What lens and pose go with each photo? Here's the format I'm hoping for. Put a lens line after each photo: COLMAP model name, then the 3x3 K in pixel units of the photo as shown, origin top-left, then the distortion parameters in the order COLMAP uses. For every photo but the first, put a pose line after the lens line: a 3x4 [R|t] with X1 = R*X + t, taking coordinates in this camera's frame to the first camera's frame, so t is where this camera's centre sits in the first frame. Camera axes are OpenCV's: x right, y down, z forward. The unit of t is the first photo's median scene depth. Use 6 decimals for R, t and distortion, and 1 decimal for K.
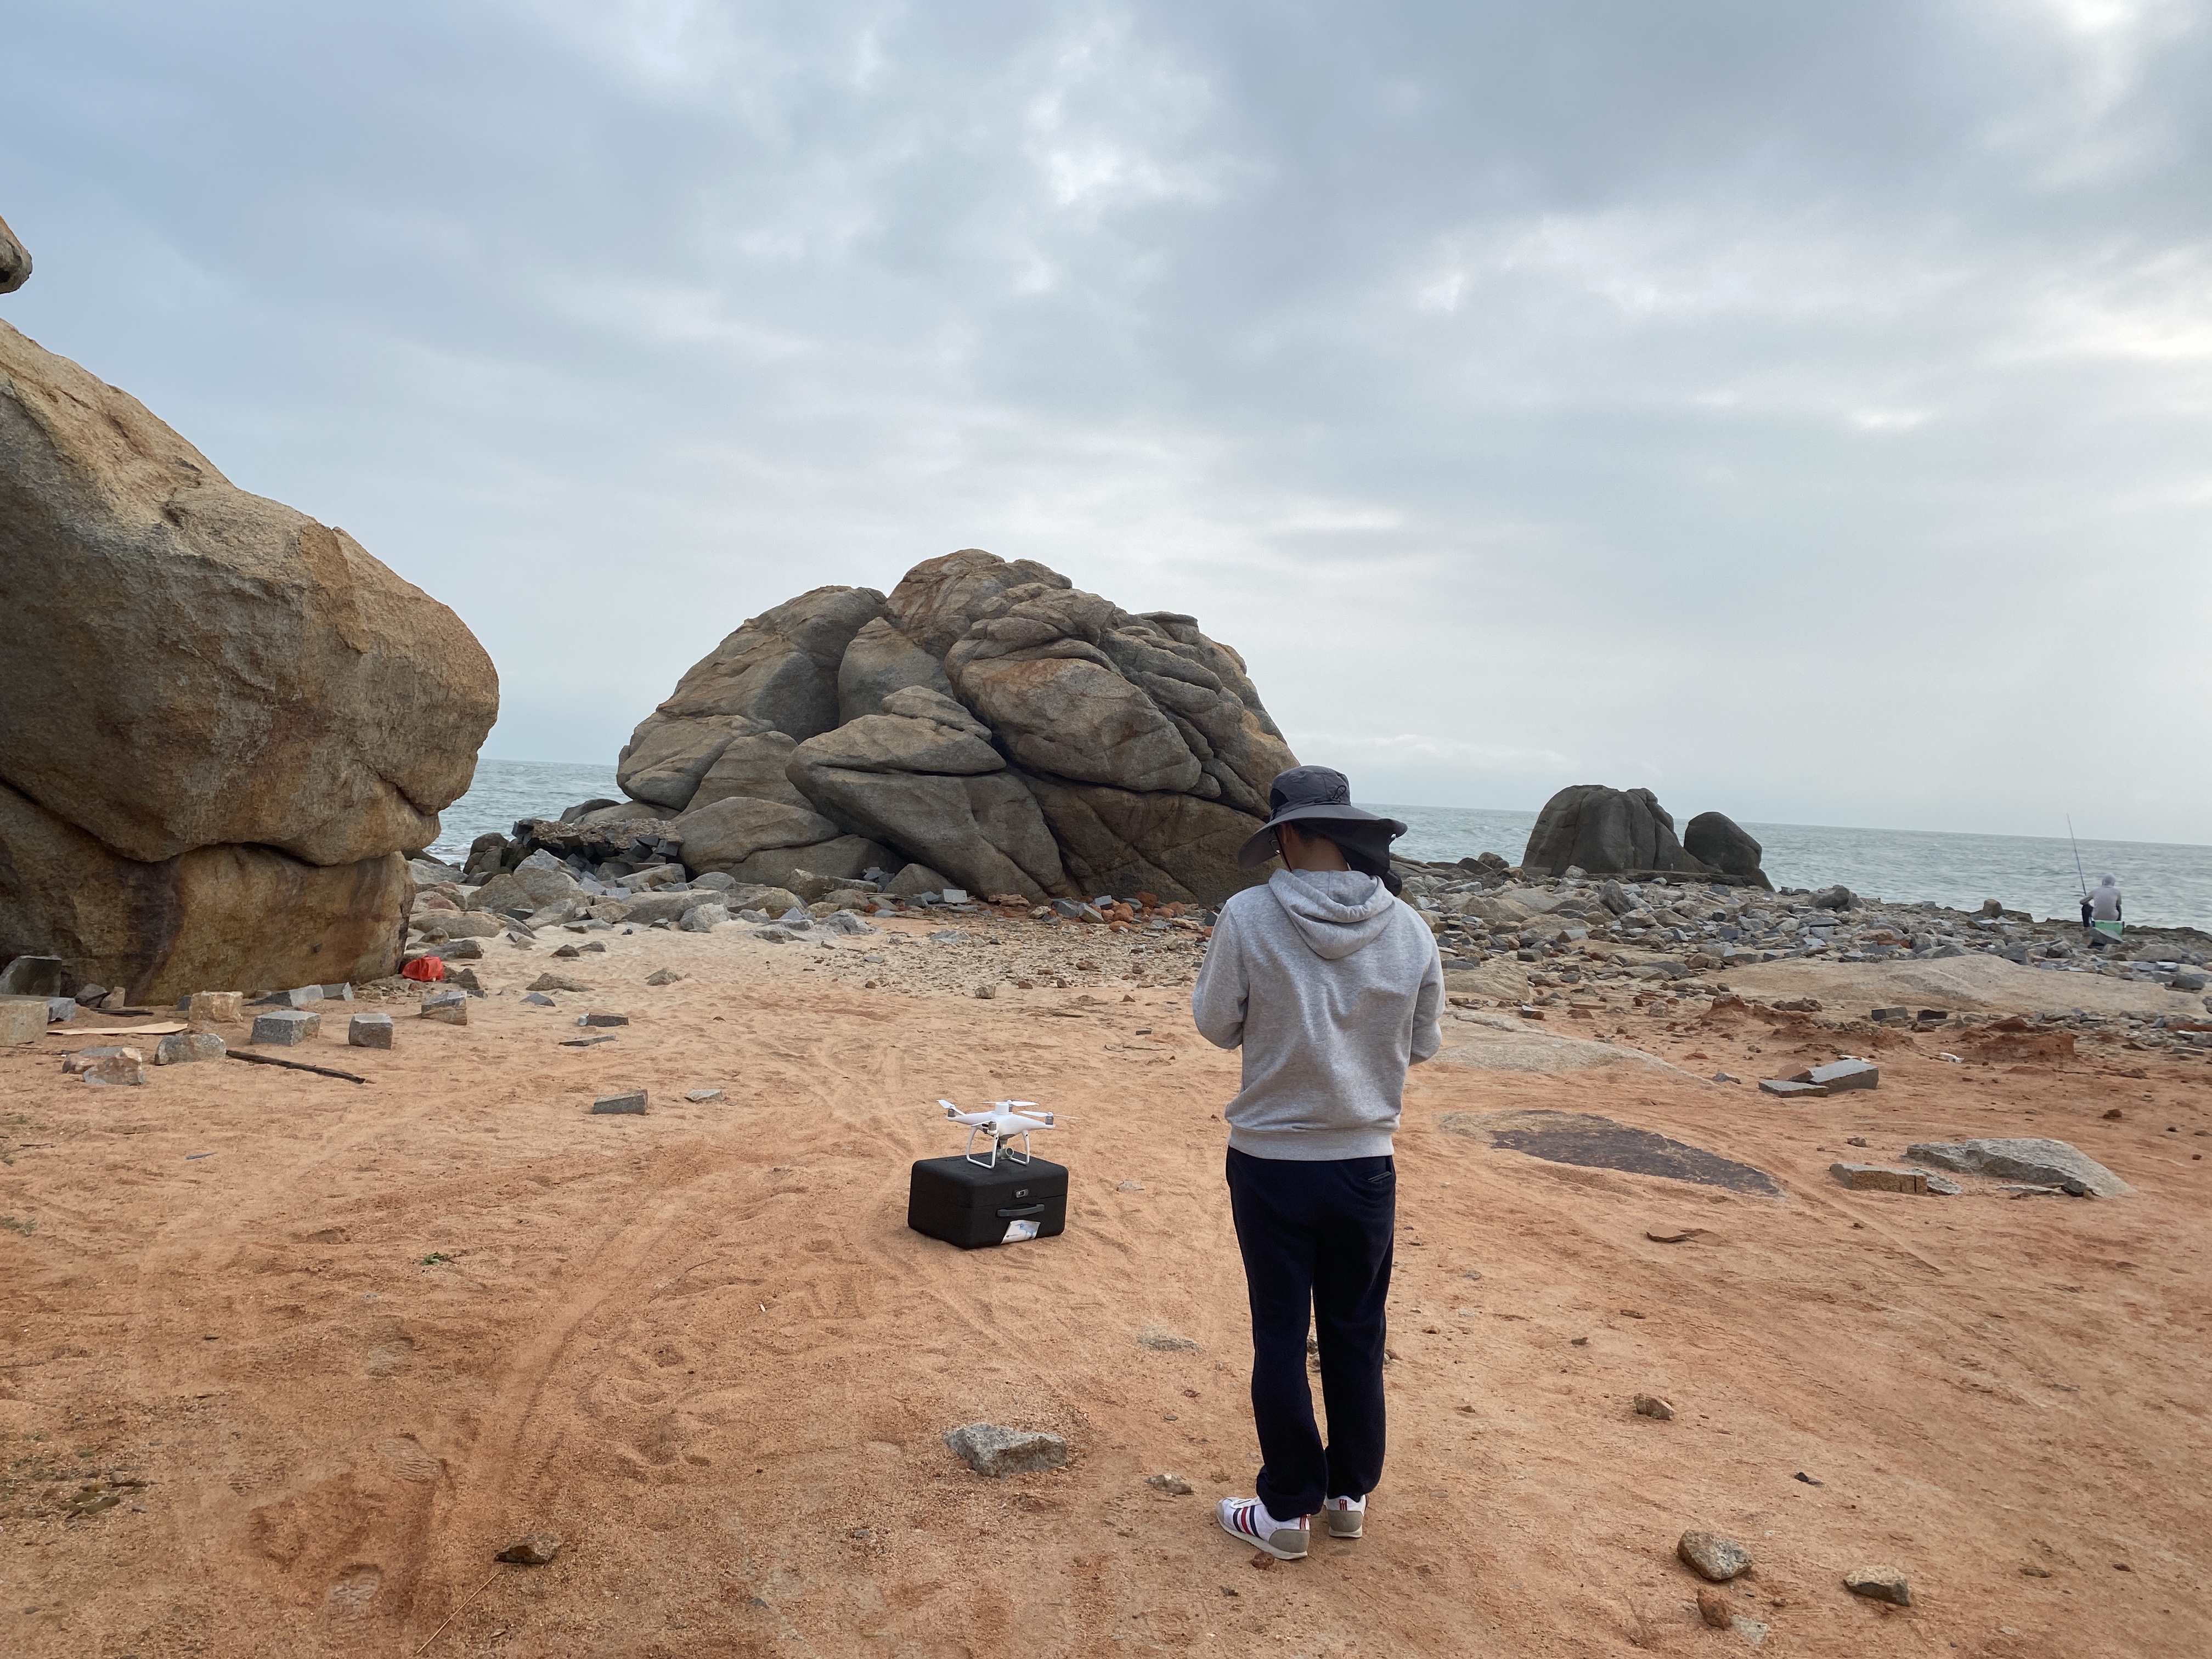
lens RADIAL K [[1658.8, 0, 1098.5], [0, 1658.8, 838.3], [0, 0, 1]] dist [0.013155, 0.000788]
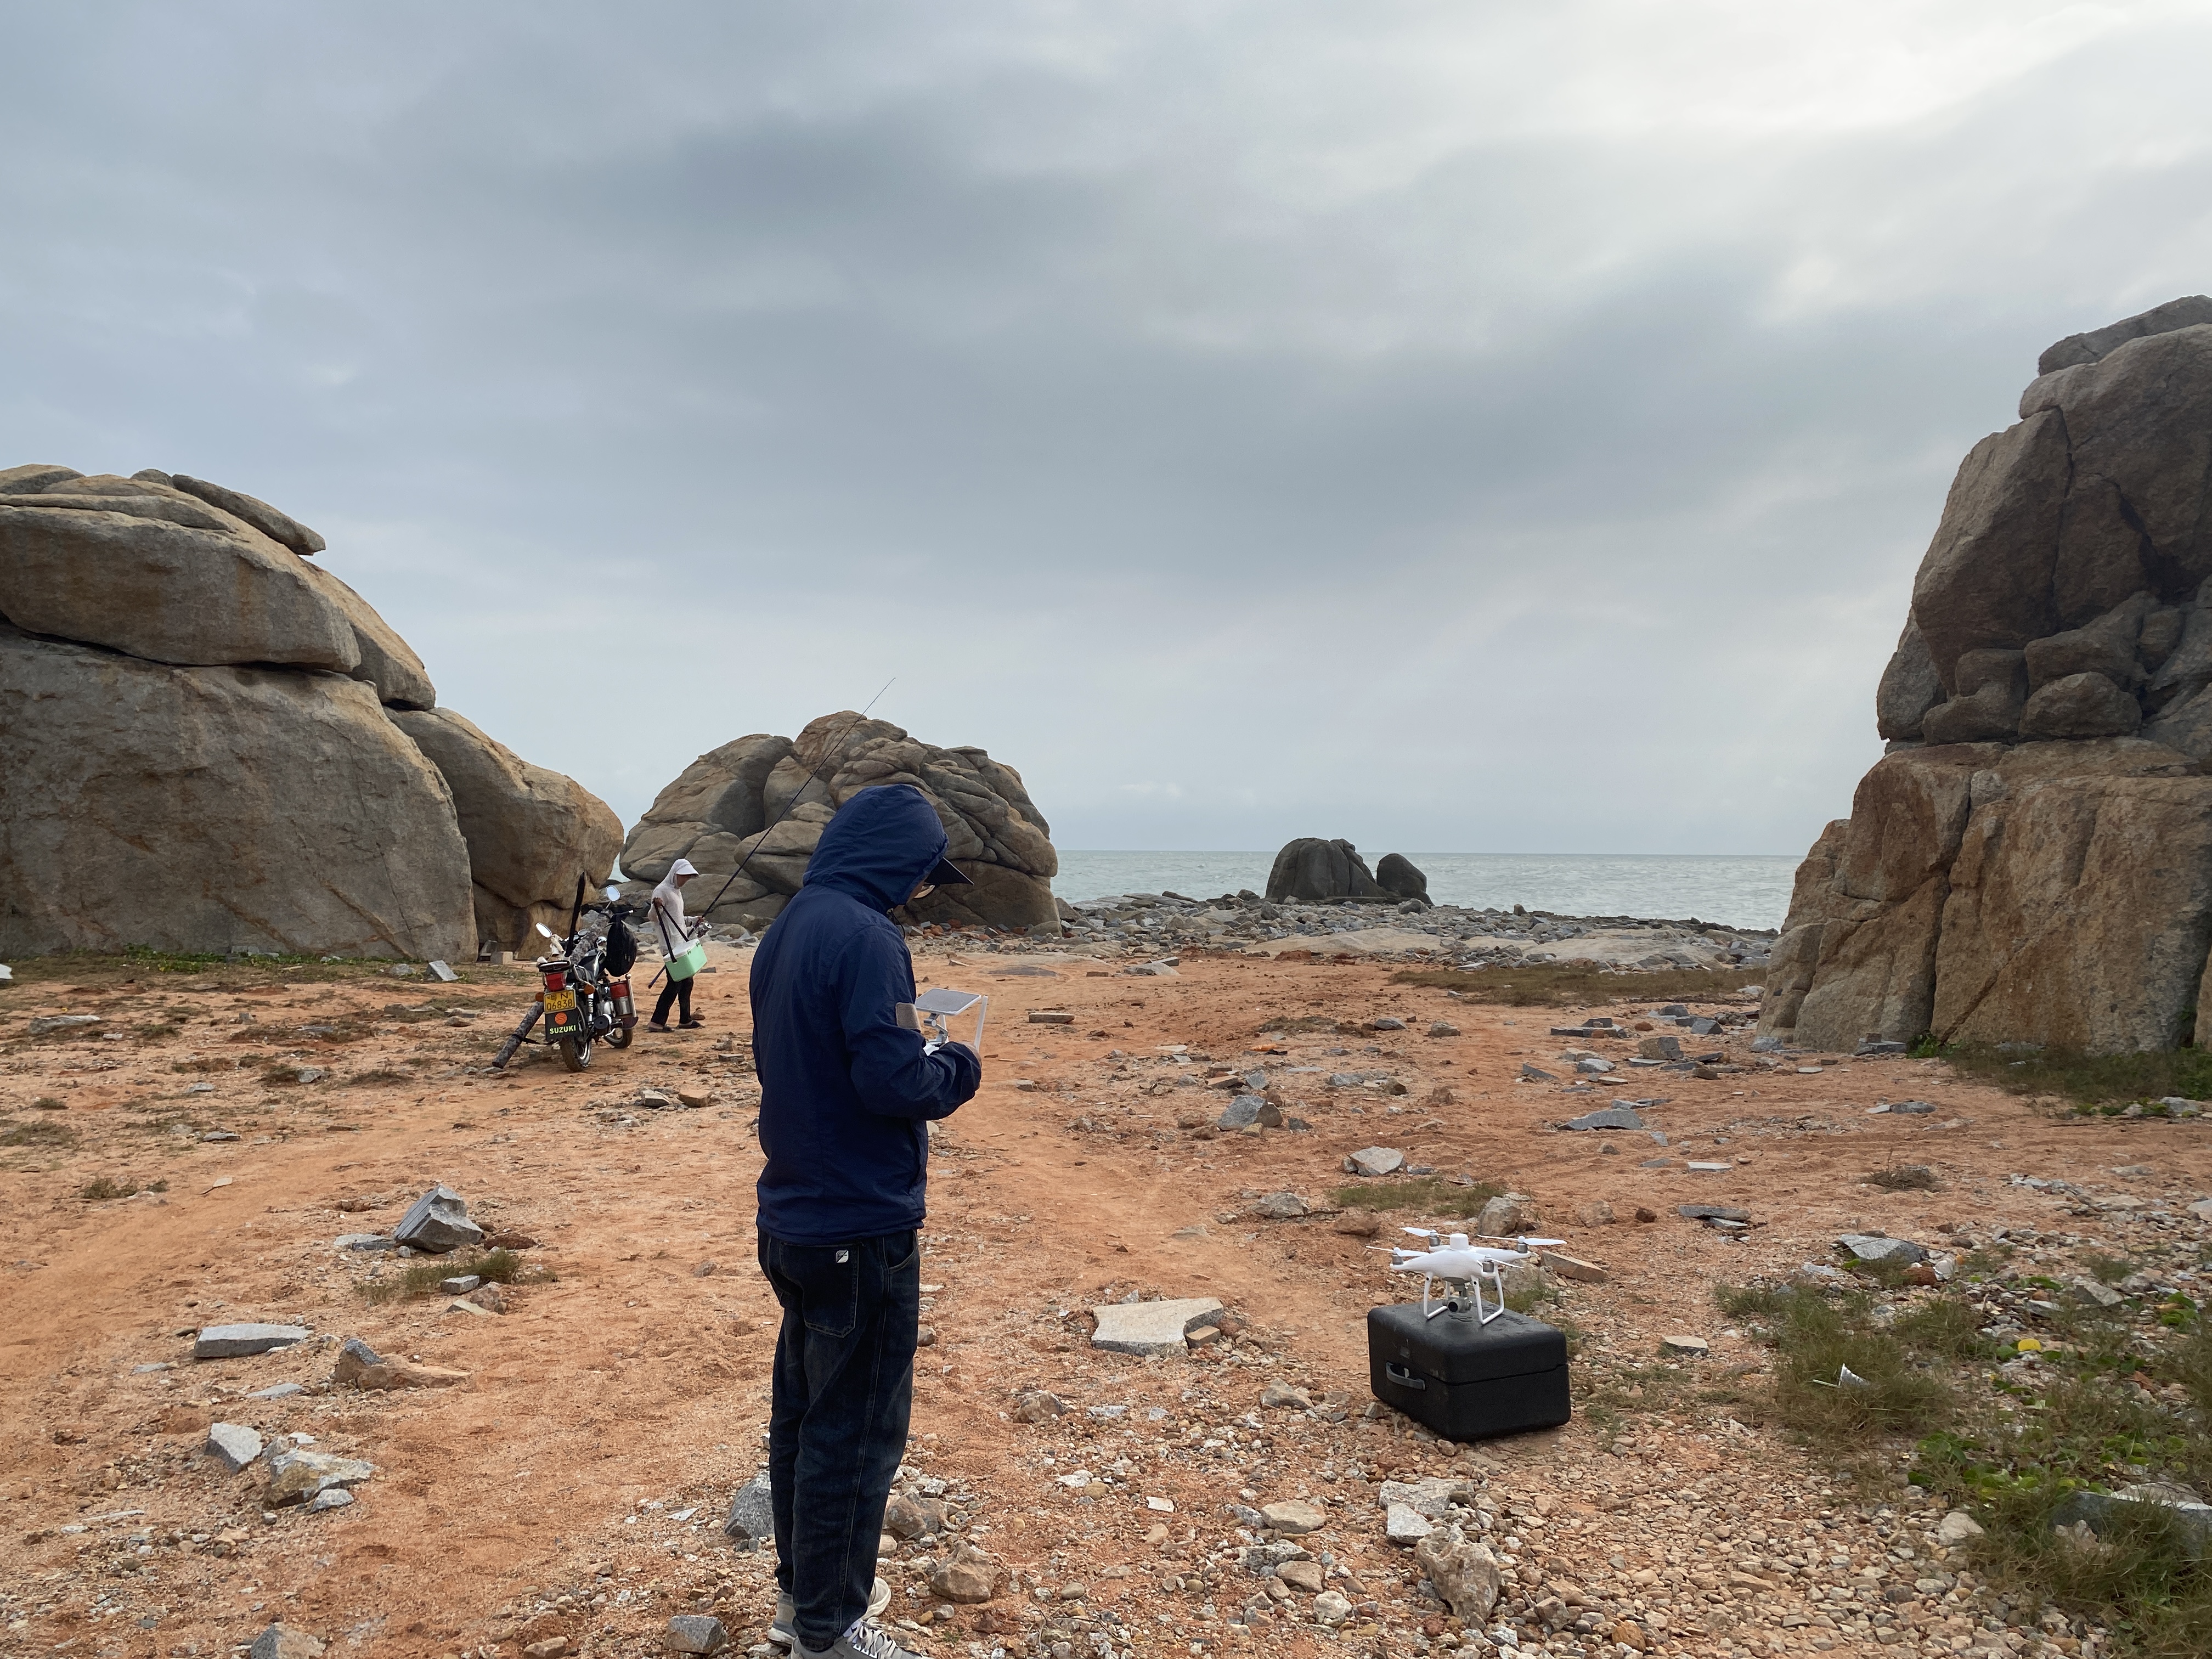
lens RADIAL K [[1658.8, 0, 1119.4], [0, 1658.8, 817.0], [0, 0, 1]] dist [0.013155, 0.000788]
pose [[0.997341, -0.043286, 0.058630, 0.097405], [0.046031, 0.997865, -0.046320, 0.013744], [-0.056500, 0.048896, 0.997205, -0.660682]]
